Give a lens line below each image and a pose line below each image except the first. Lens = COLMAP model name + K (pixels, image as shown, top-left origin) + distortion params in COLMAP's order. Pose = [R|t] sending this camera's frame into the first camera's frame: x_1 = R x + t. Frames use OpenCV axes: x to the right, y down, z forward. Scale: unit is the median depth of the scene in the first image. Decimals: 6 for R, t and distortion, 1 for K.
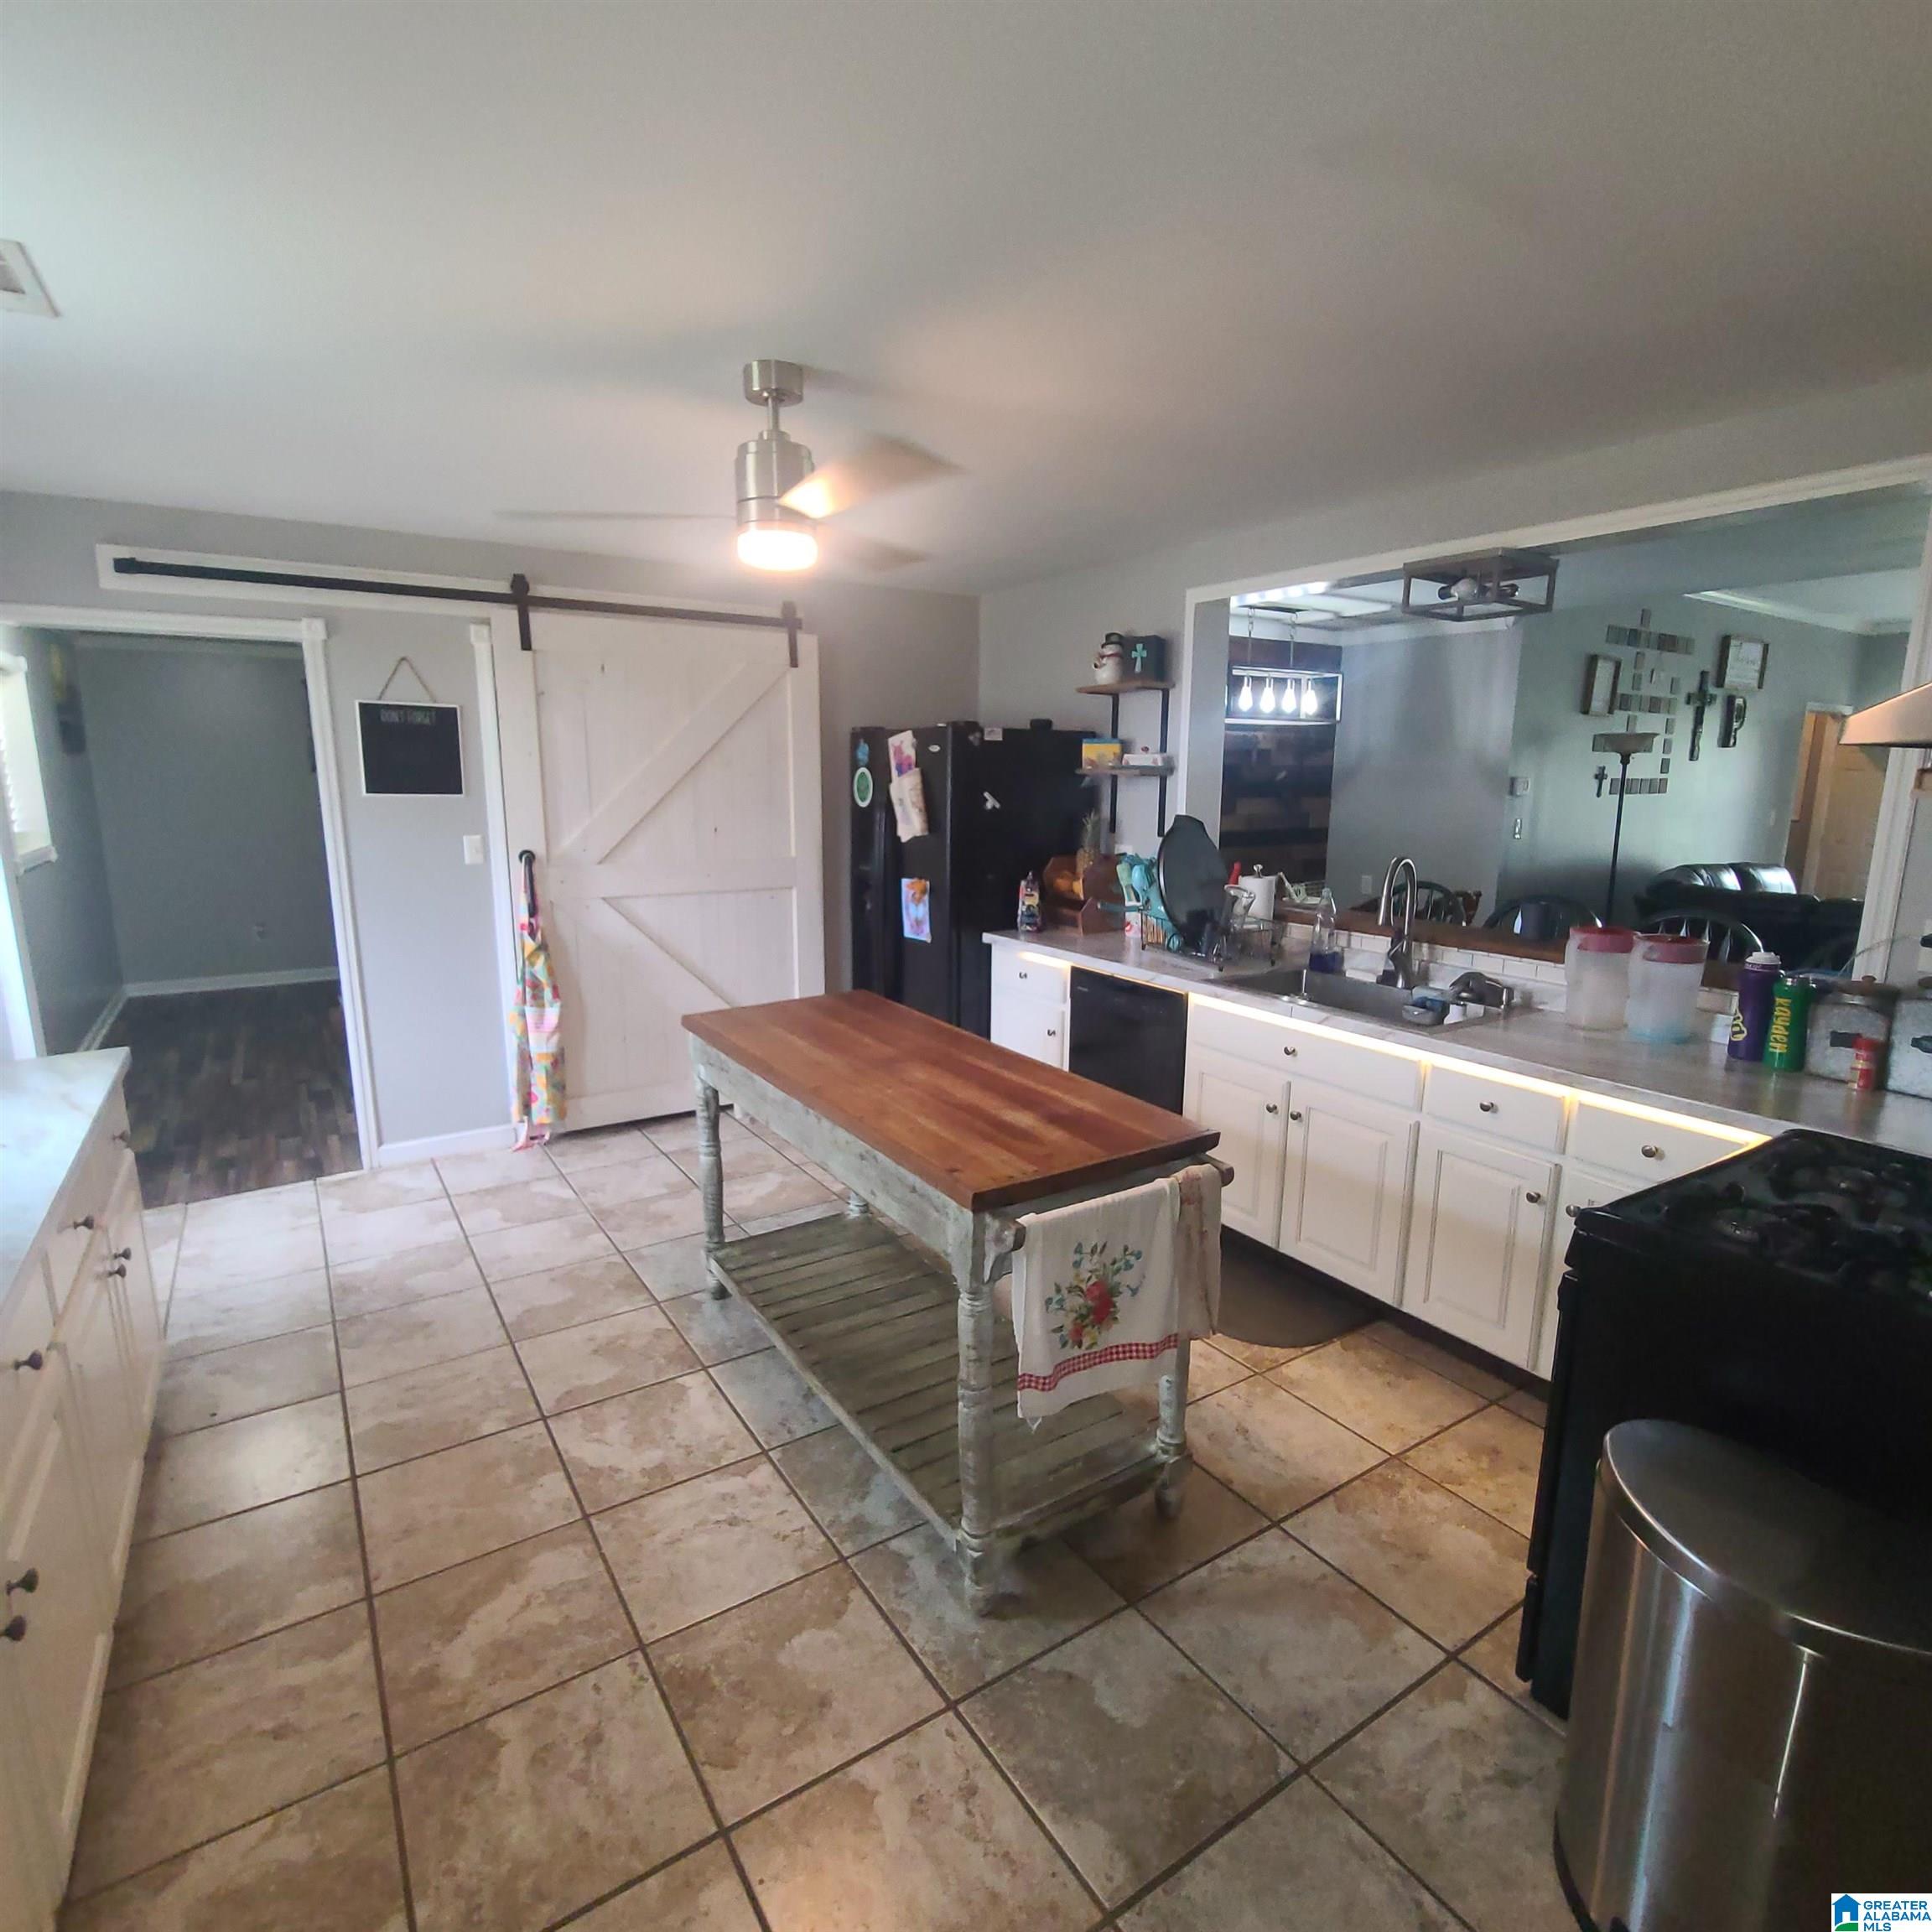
lens RADIAL K [[1054.7, 0, 963.6], [0, 1054.7, 976.6], [0, 0, 1]] dist [-0.001366, -0.001494]
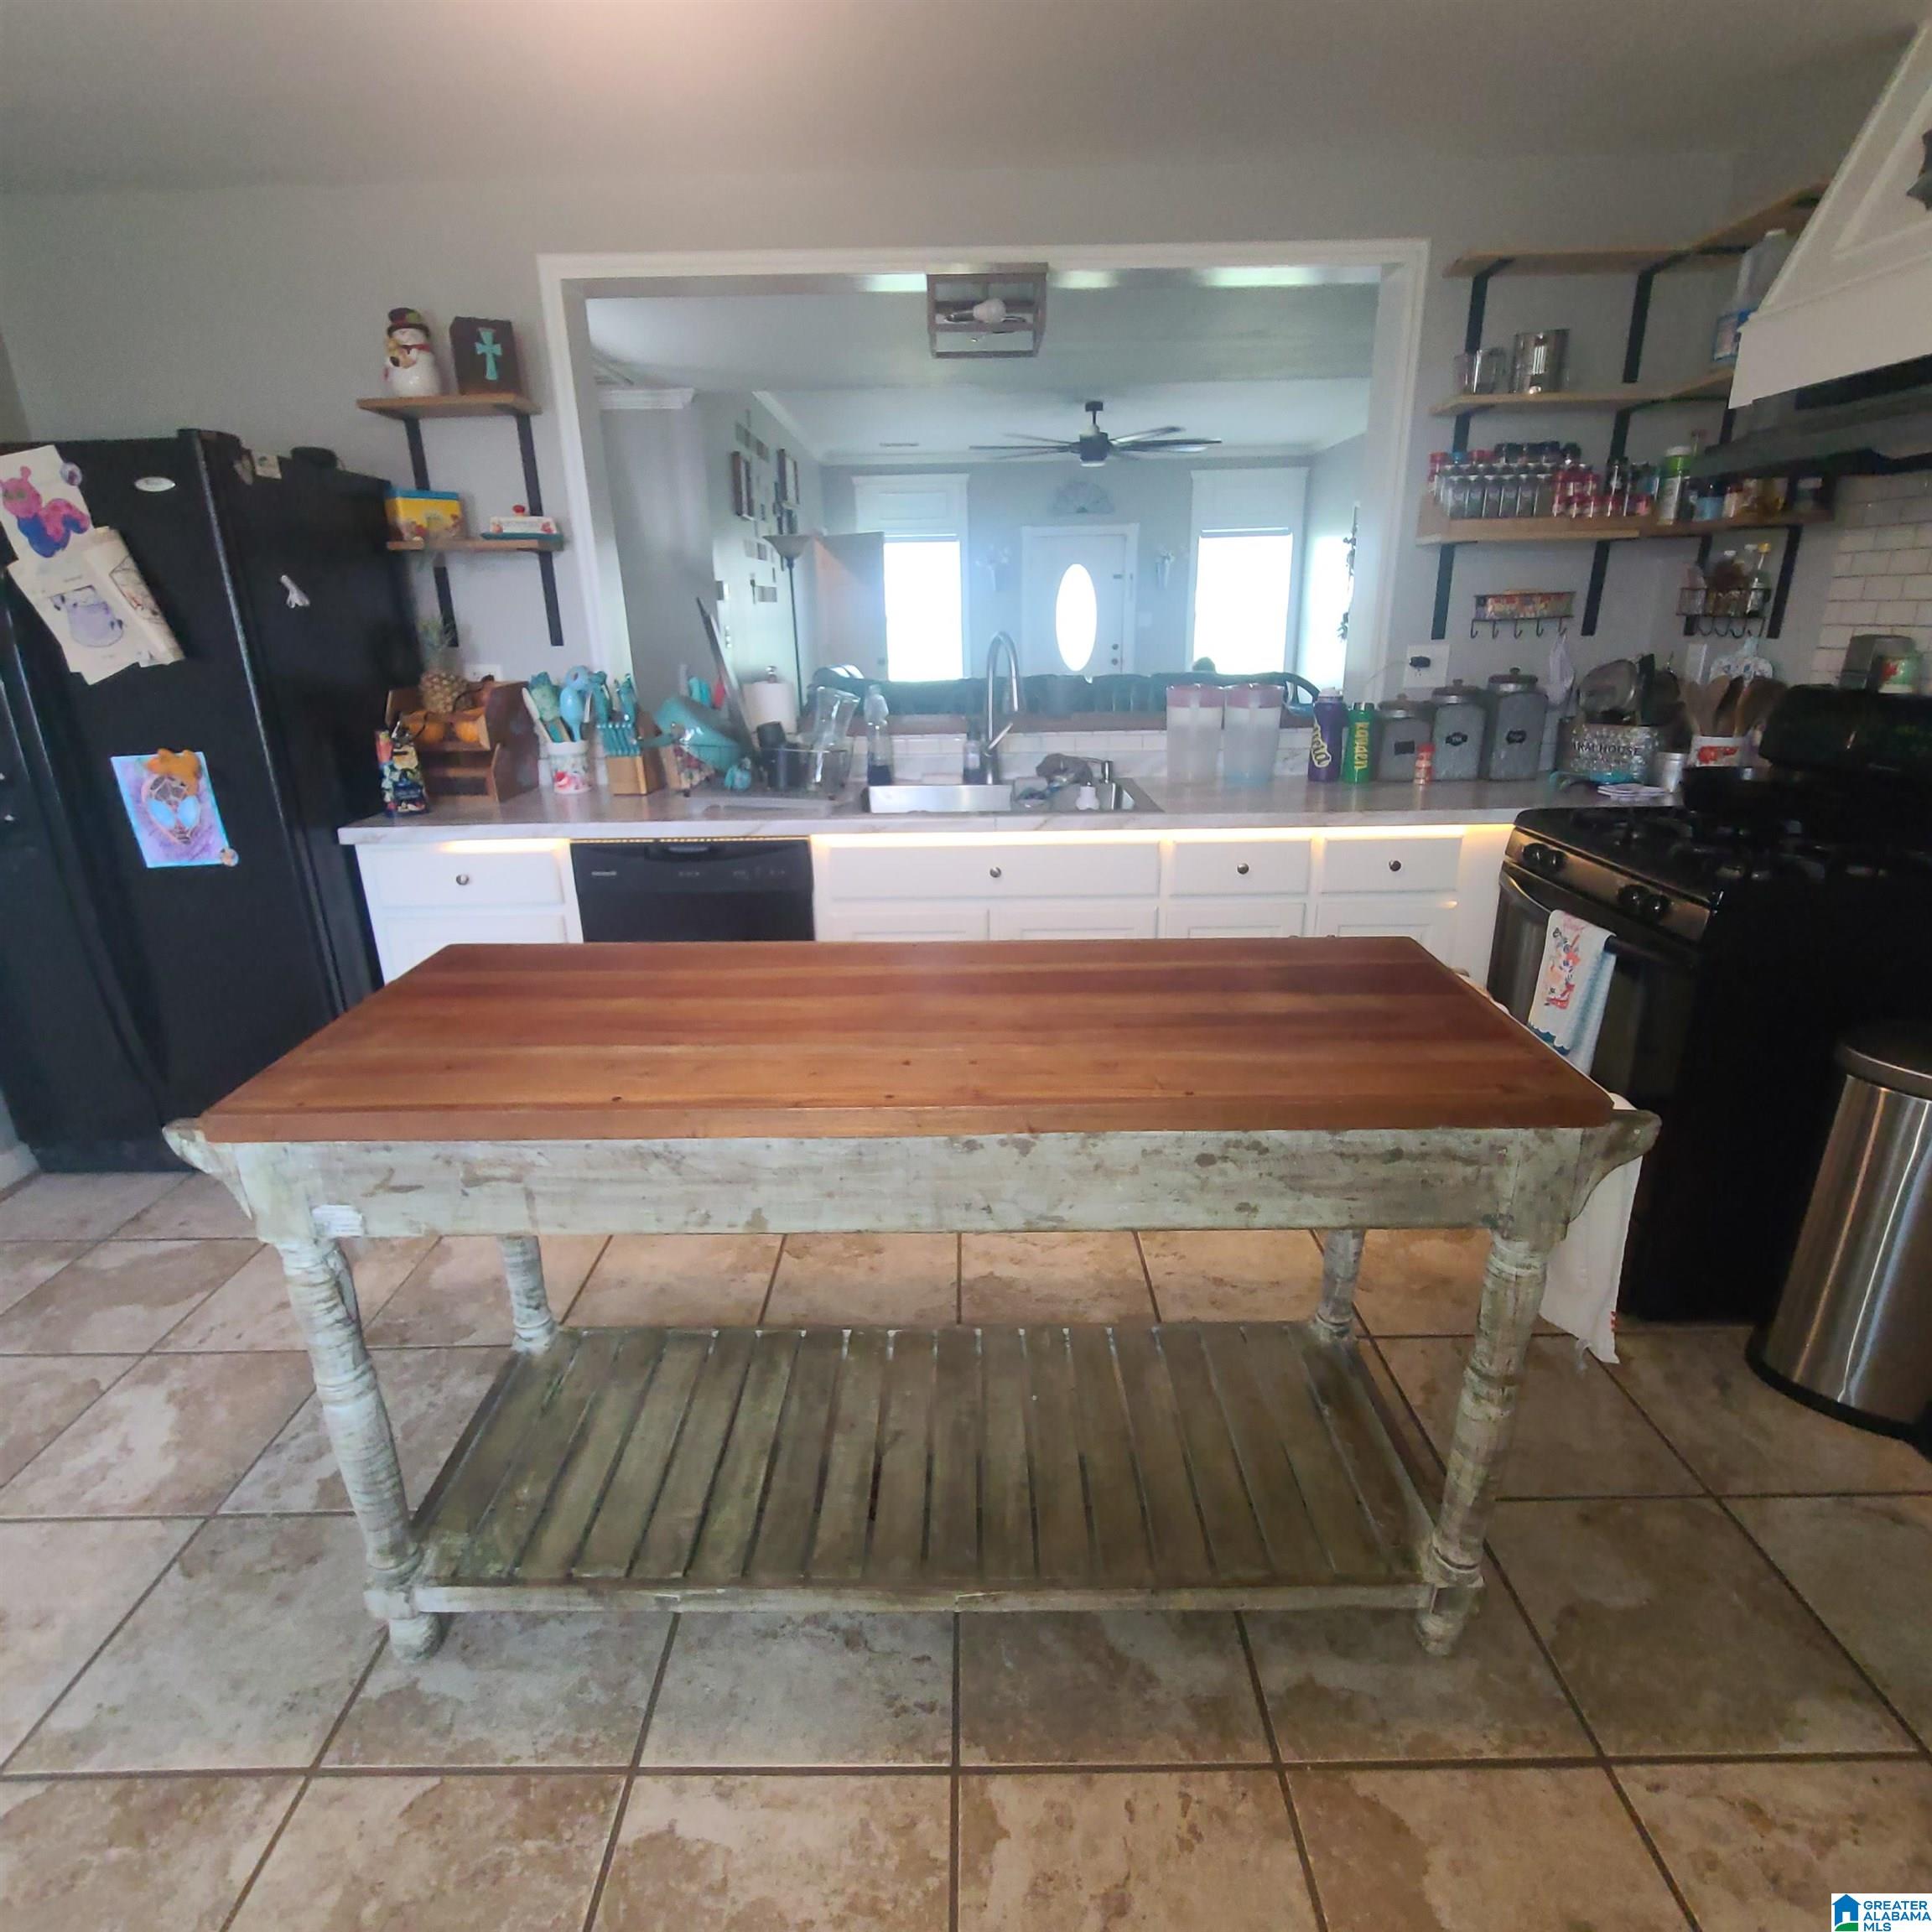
lens RADIAL K [[1053.6, 0, 961.1], [0, 1053.6, 980.1], [0, 0, 1]] dist [-0.003478, 0.001146]
pose [[0.548410, -0.293231, 0.783110, -0.377335], [0.182810, 0.955889, 0.229906, -0.044237], [-0.815982, 0.017078, 0.577825, 0.525283]]
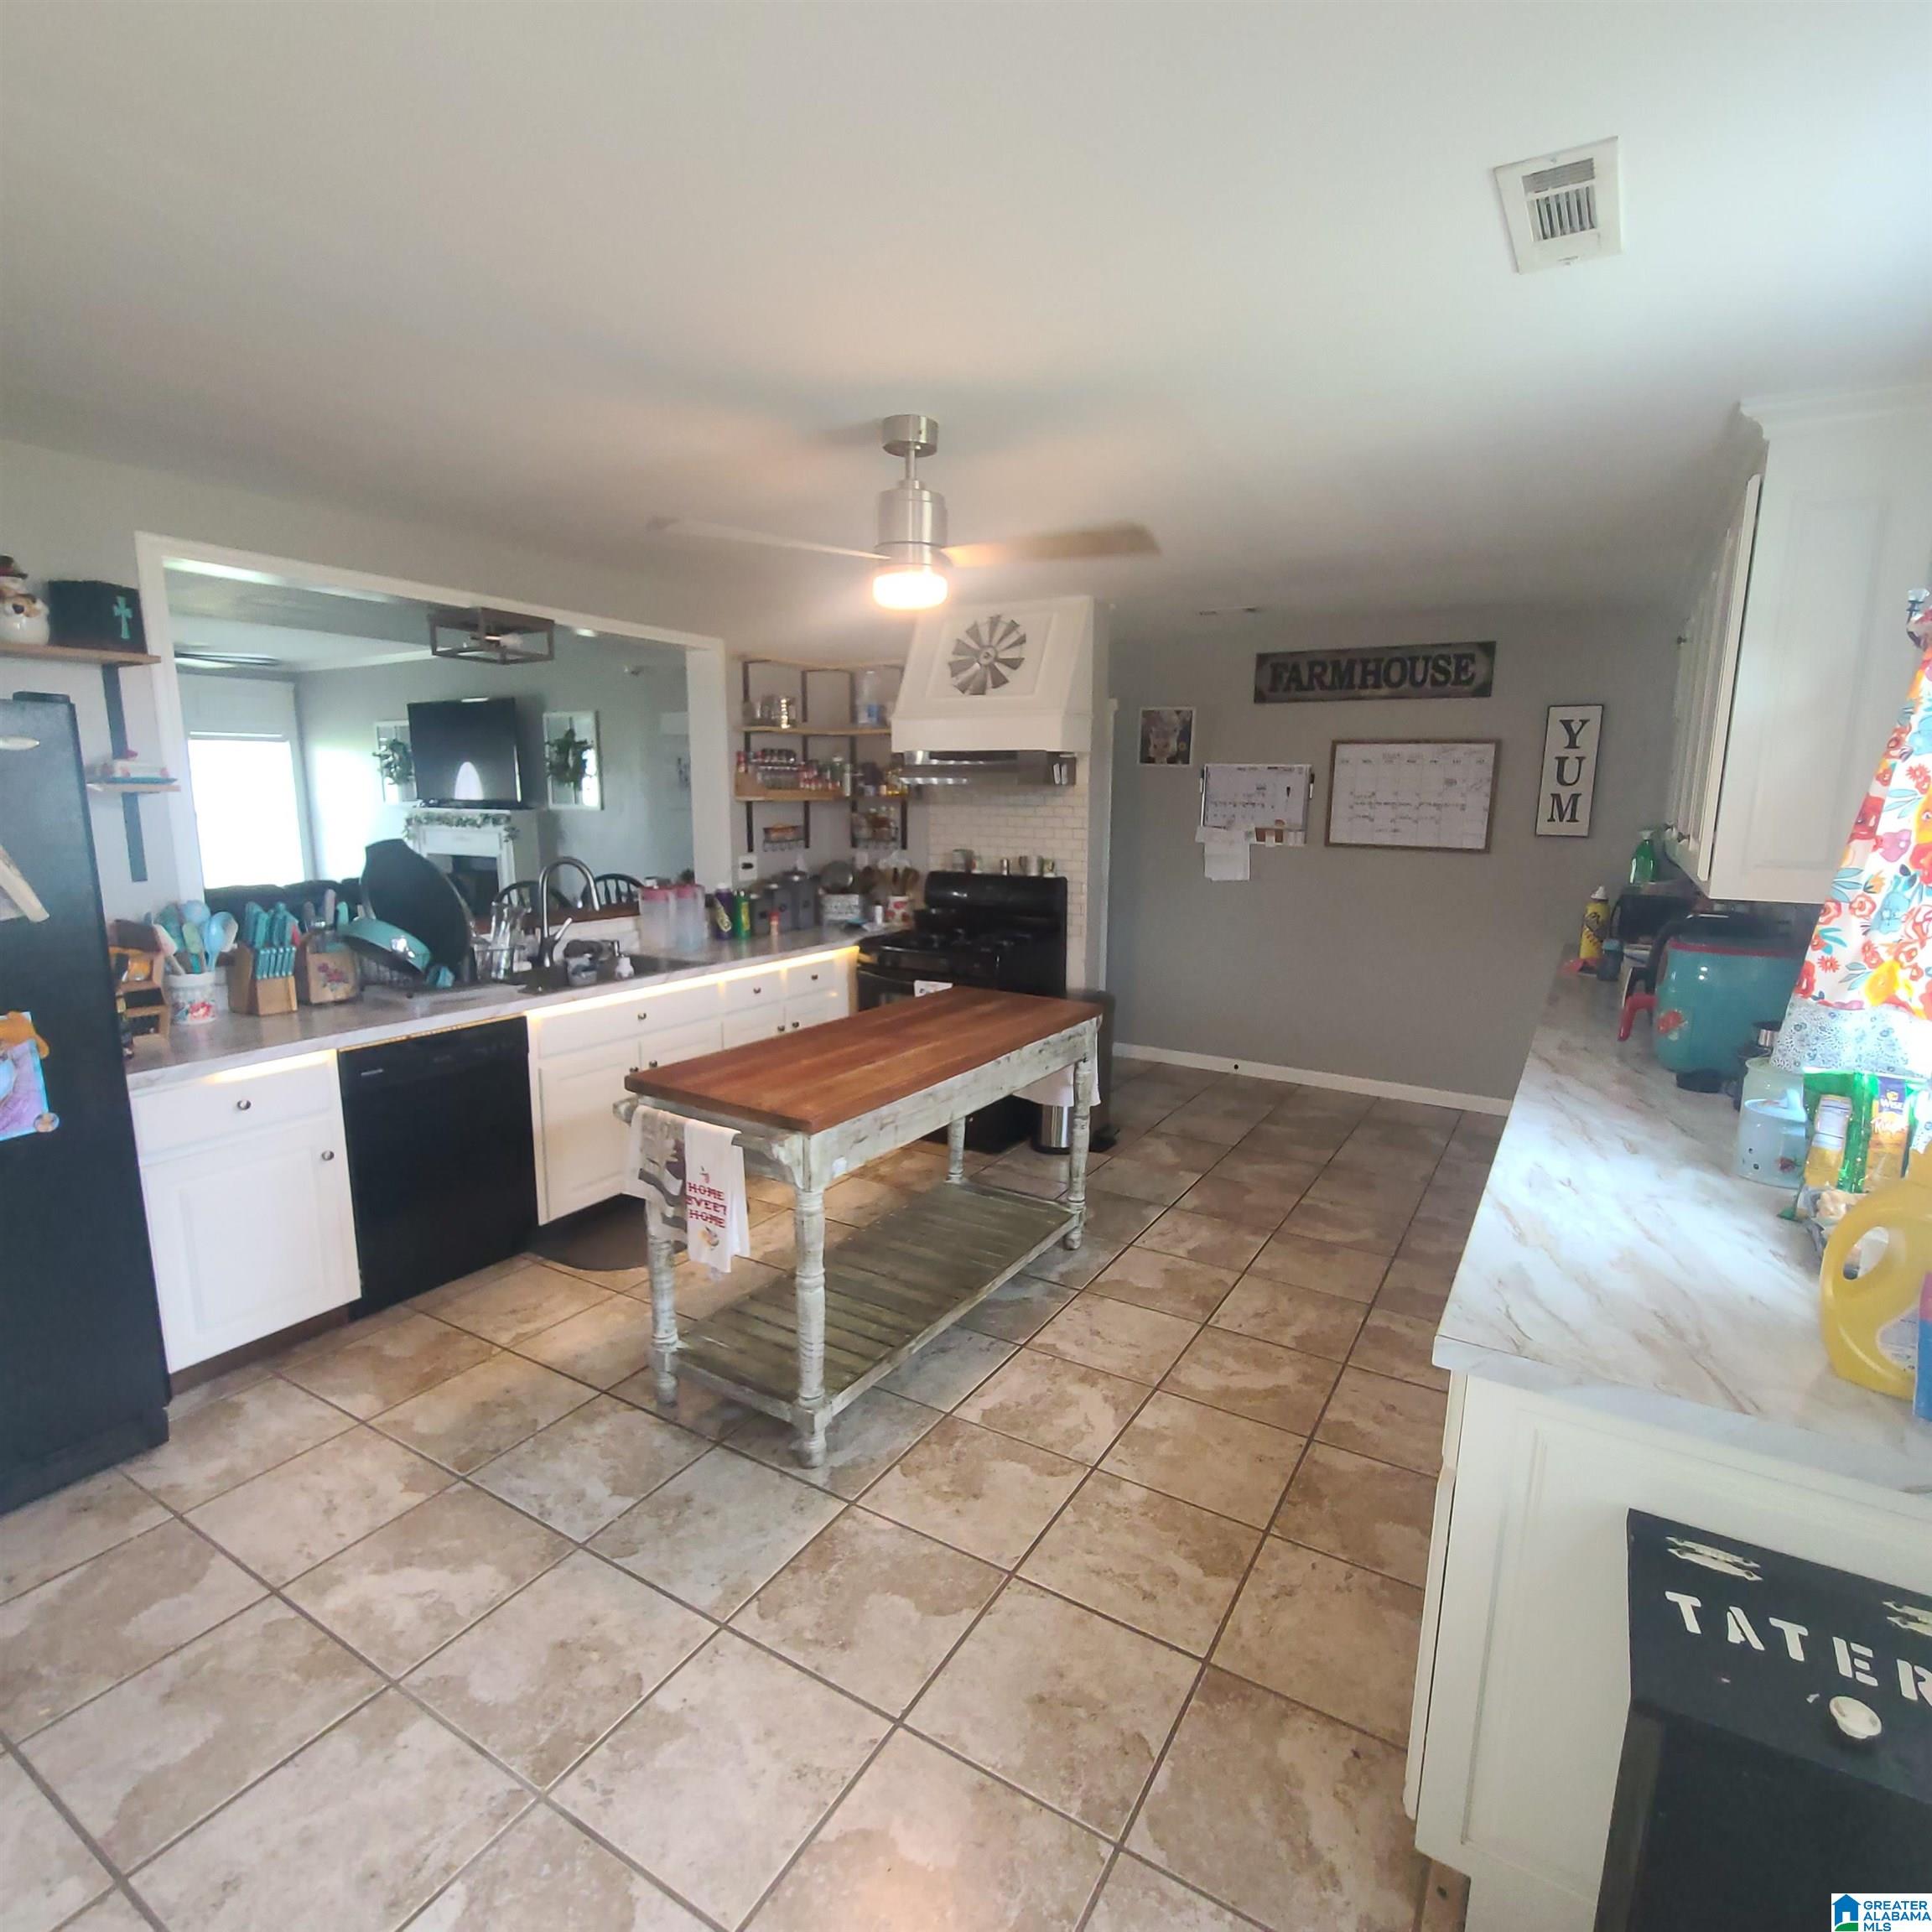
lens RADIAL K [[1054.7, 0, 963.6], [0, 1054.7, 976.6], [0, 0, 1]] dist [-0.001366, -0.001494]
pose [[-0.435833, -0.166452, 0.884502, -0.909059], [0.161370, 0.952373, 0.258739, -0.225097], [-0.885443, 0.255498, -0.388215, 1.103515]]
